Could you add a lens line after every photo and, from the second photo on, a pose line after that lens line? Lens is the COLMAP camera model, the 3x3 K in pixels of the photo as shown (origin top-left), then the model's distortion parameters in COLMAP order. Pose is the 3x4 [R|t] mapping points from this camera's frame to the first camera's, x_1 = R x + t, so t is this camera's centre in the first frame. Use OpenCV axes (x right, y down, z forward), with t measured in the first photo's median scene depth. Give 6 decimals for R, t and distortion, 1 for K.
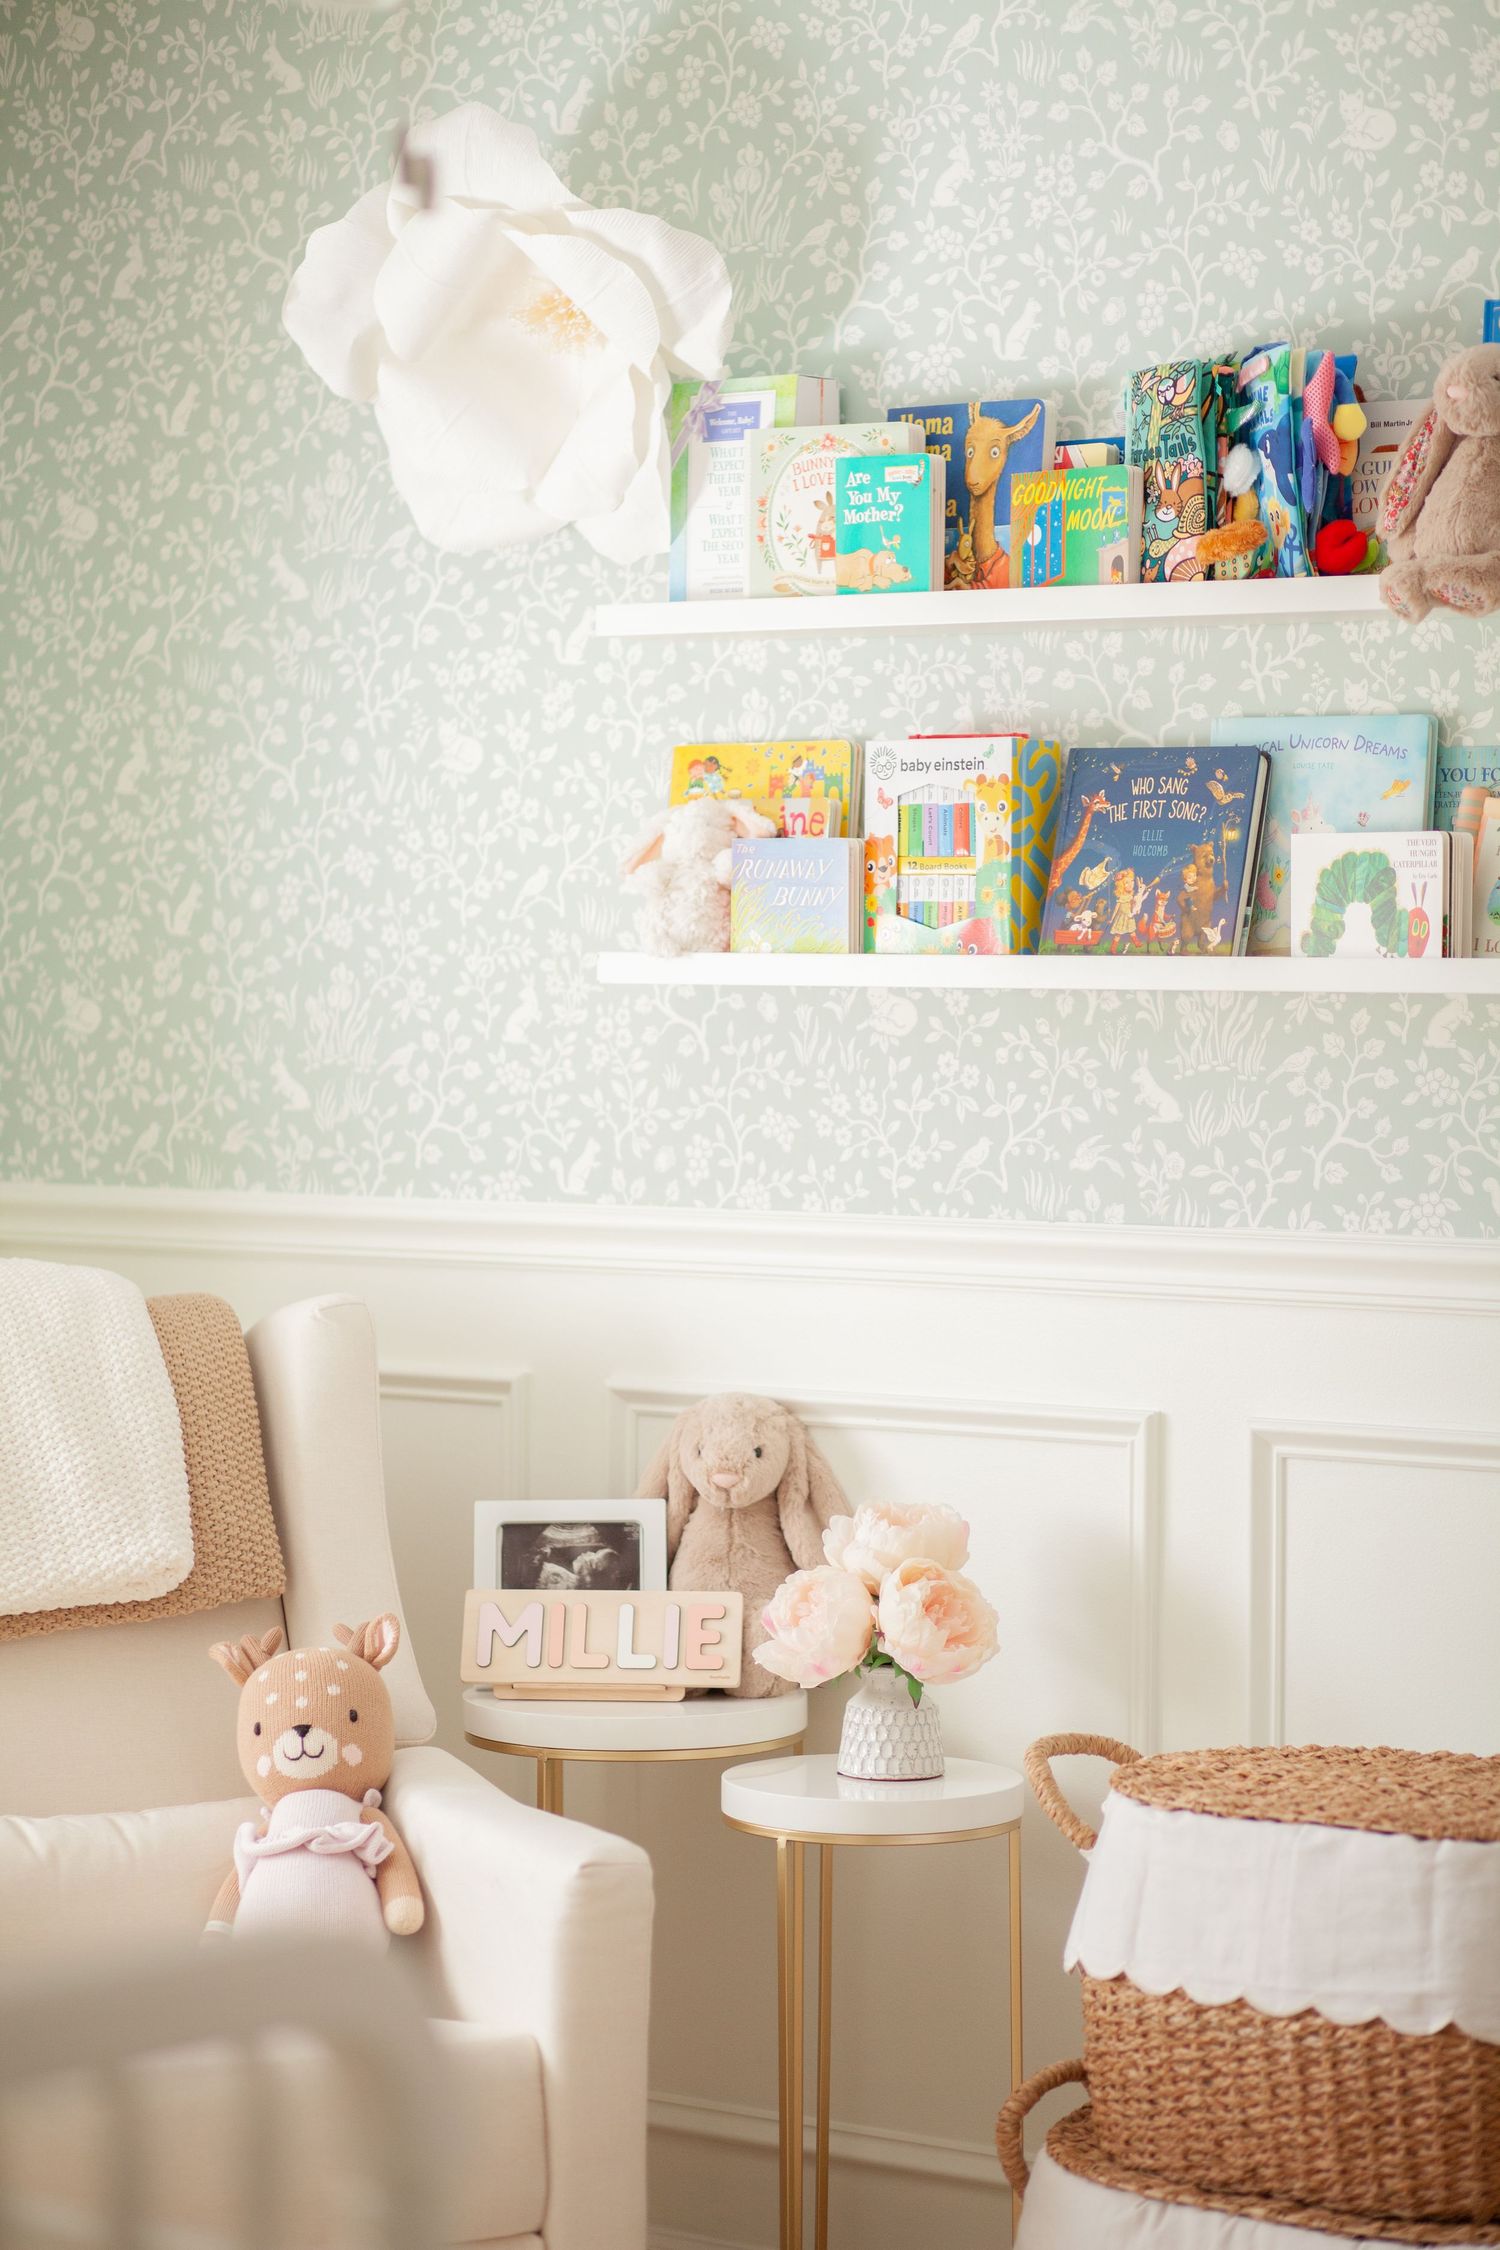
lens RADIAL K [[6487.0, 0, 750.0], [0, 6487.0, 1125.0], [0, 0, 1]] dist [0.005810, 0.739112]
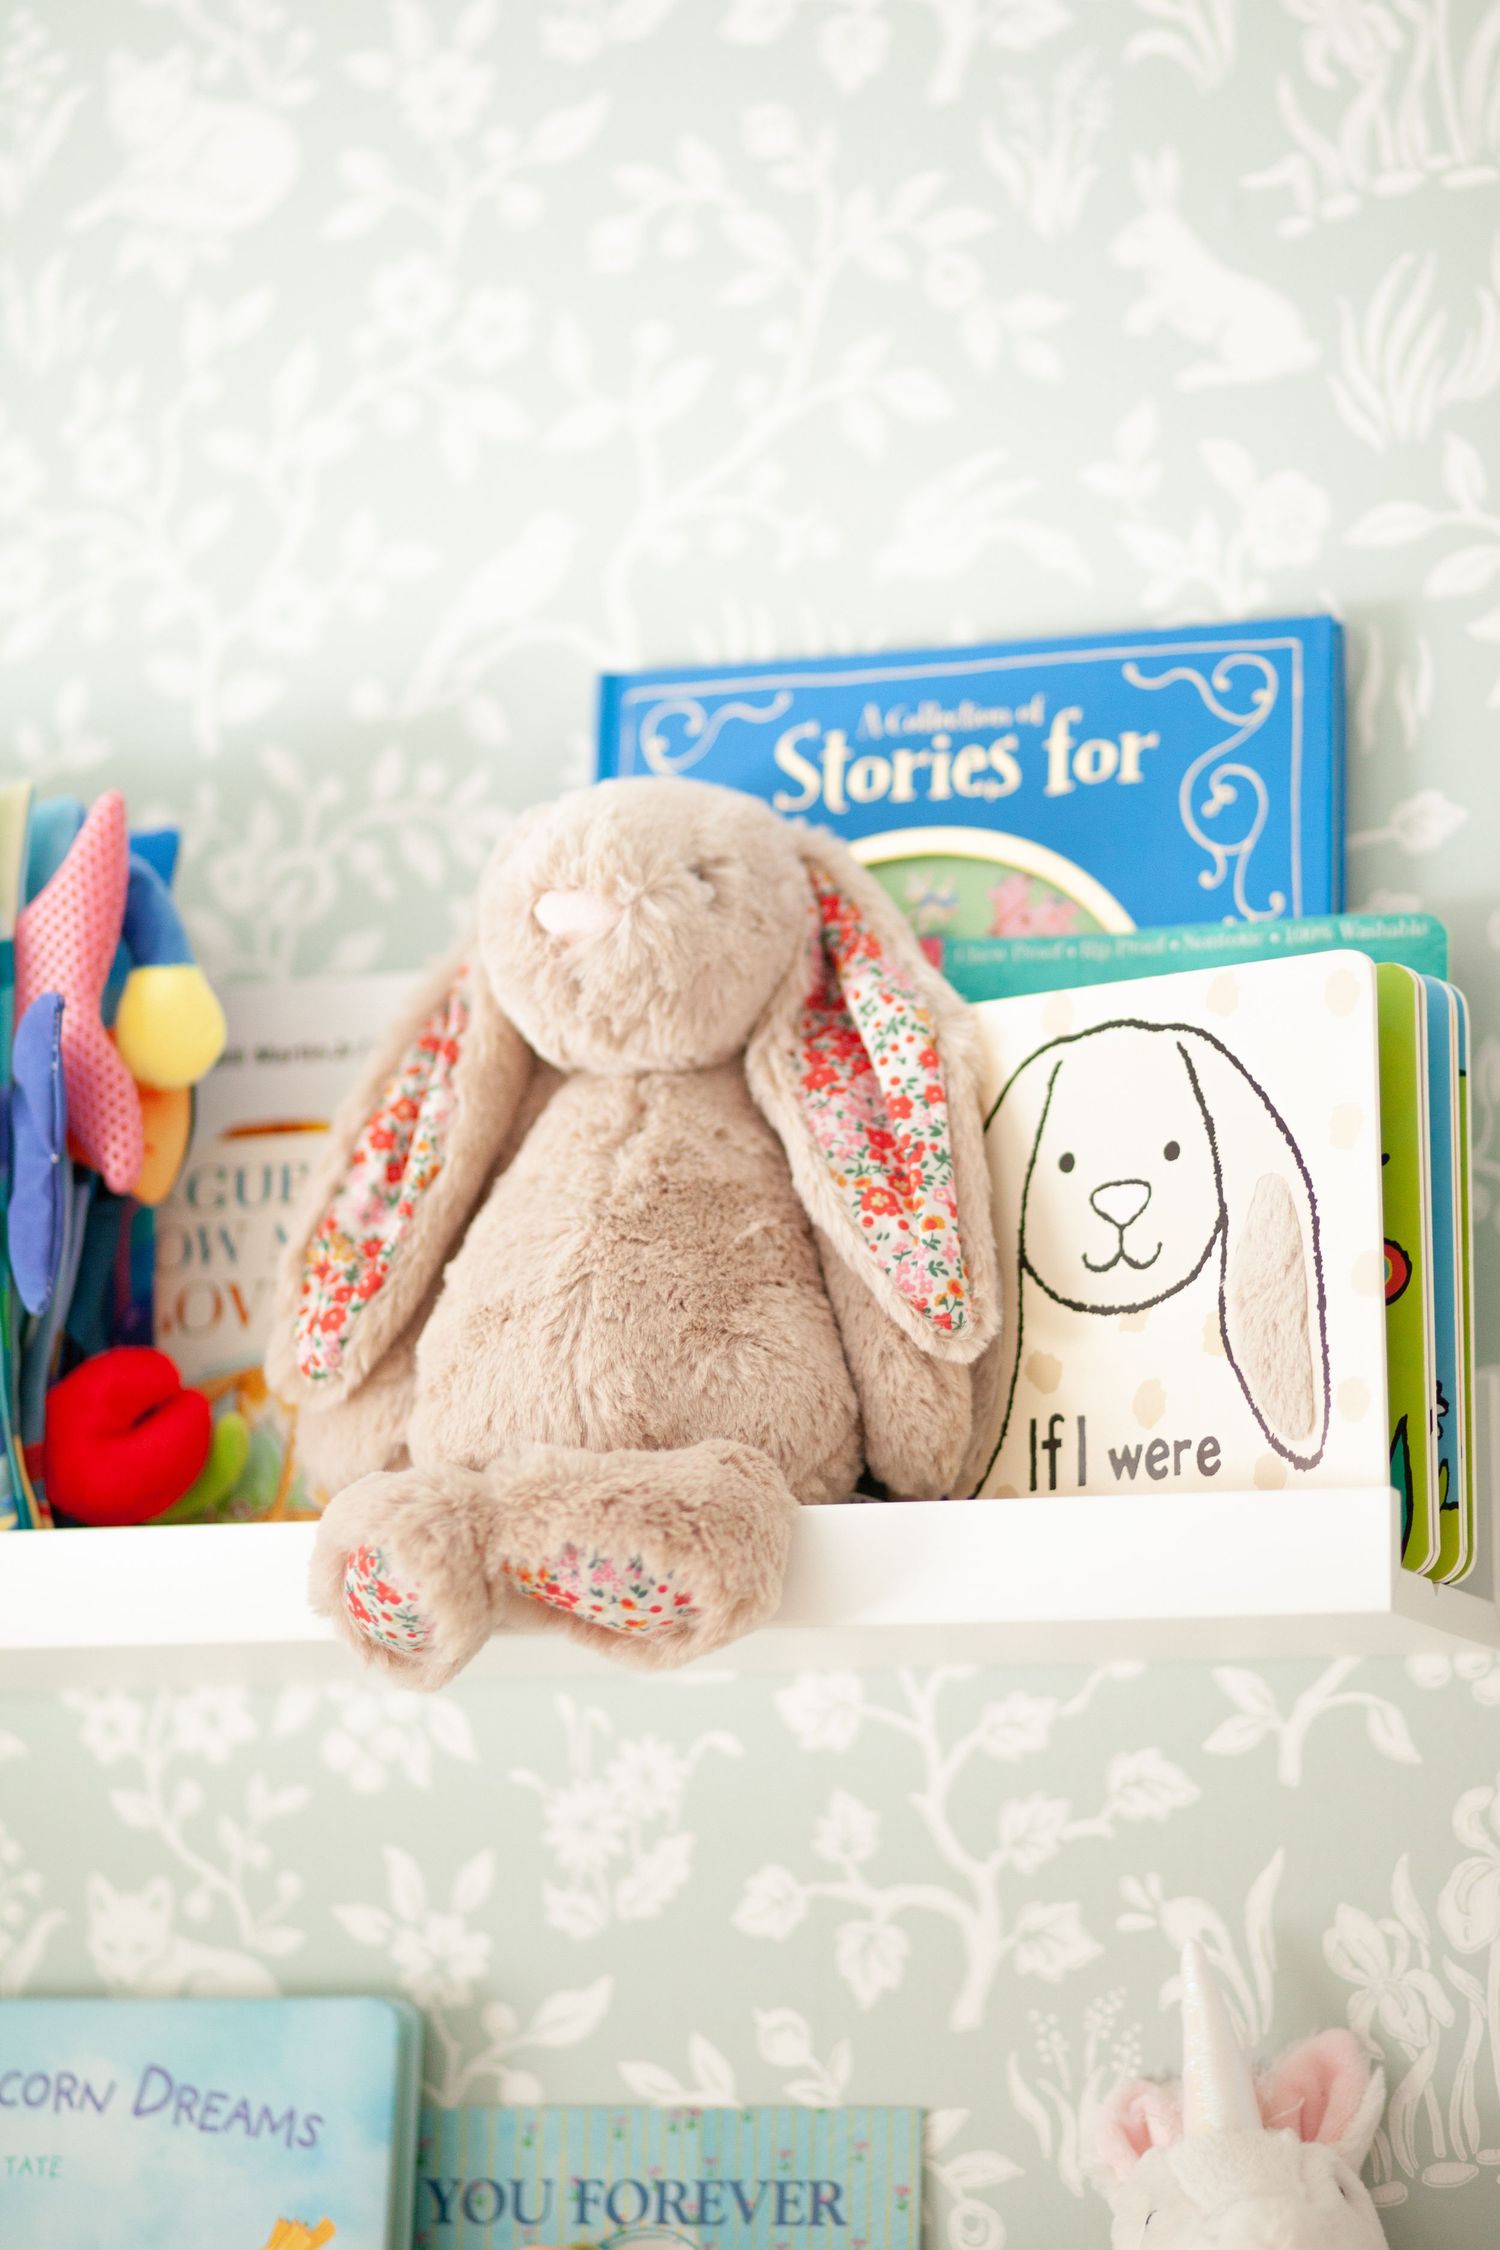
lens RADIAL K [[5983.6, 0, 750.7], [0, 5983.6, 985.6], [0, 0, 1]] dist [0.101003, 0.185548]
pose [[0.947496, 0.057478, 0.314559, 0.029378], [0.011408, 0.977010, -0.212887, -0.049681], [-0.319564, 0.205298, 0.925058, 0.726698]]
